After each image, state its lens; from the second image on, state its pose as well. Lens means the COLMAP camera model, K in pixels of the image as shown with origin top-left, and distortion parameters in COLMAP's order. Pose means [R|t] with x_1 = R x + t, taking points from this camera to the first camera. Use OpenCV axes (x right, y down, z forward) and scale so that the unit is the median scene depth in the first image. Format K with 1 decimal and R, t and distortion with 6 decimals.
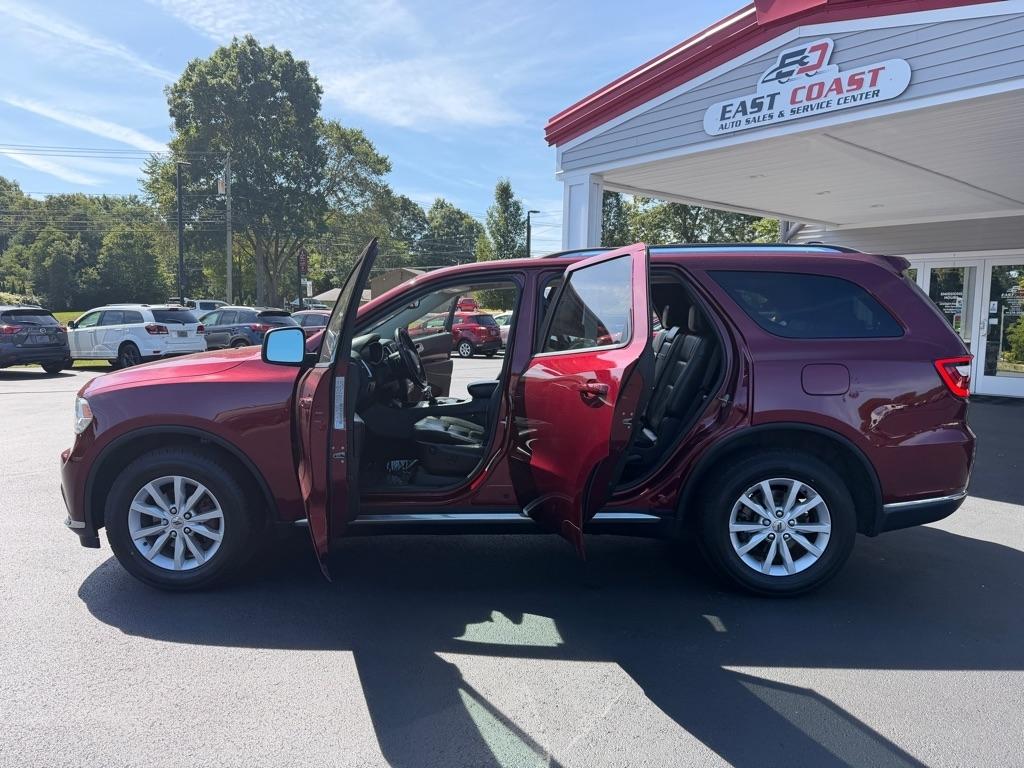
lens RADIAL K [[744.5, 0, 515.0], [0, 744.5, 389.5], [0, 0, 1]] dist [0.002351, -0.013554]
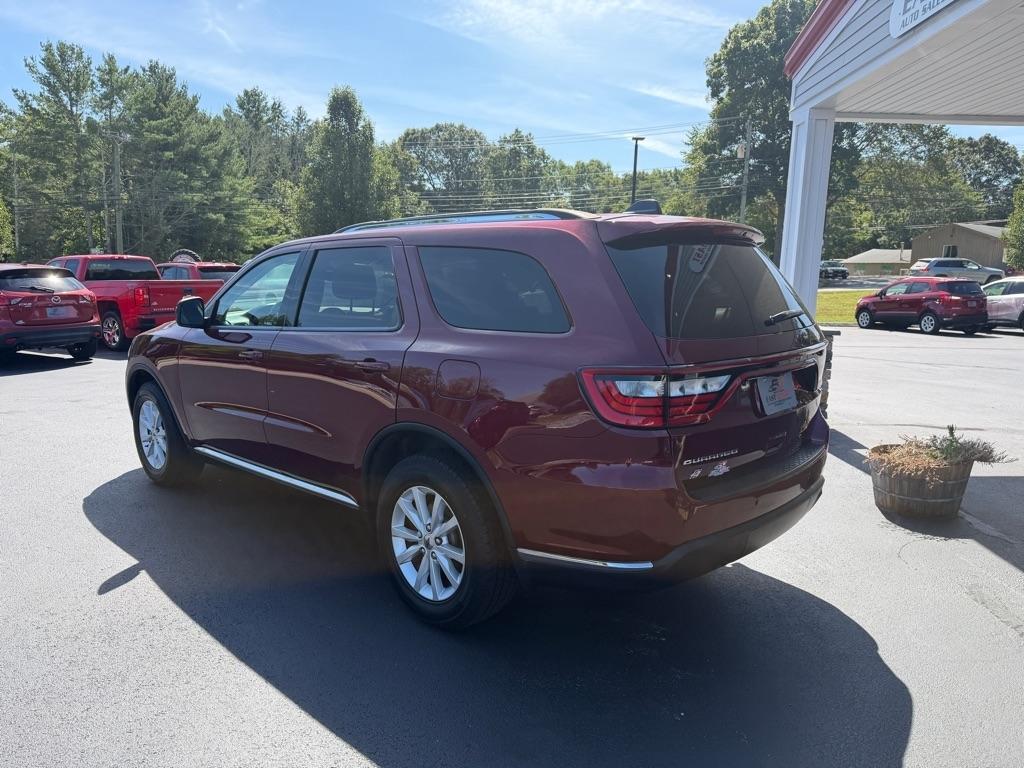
lens RADIAL K [[744.5, 0, 505.9], [0, 744.5, 393.9], [0, 0, 1]] dist [0.002351, -0.013554]
pose [[0.718219, 0.110652, -0.686962, 0.098506], [-0.071949, 0.993792, 0.084852, -0.006857], [0.692087, -0.011517, 0.721722, 0.042632]]
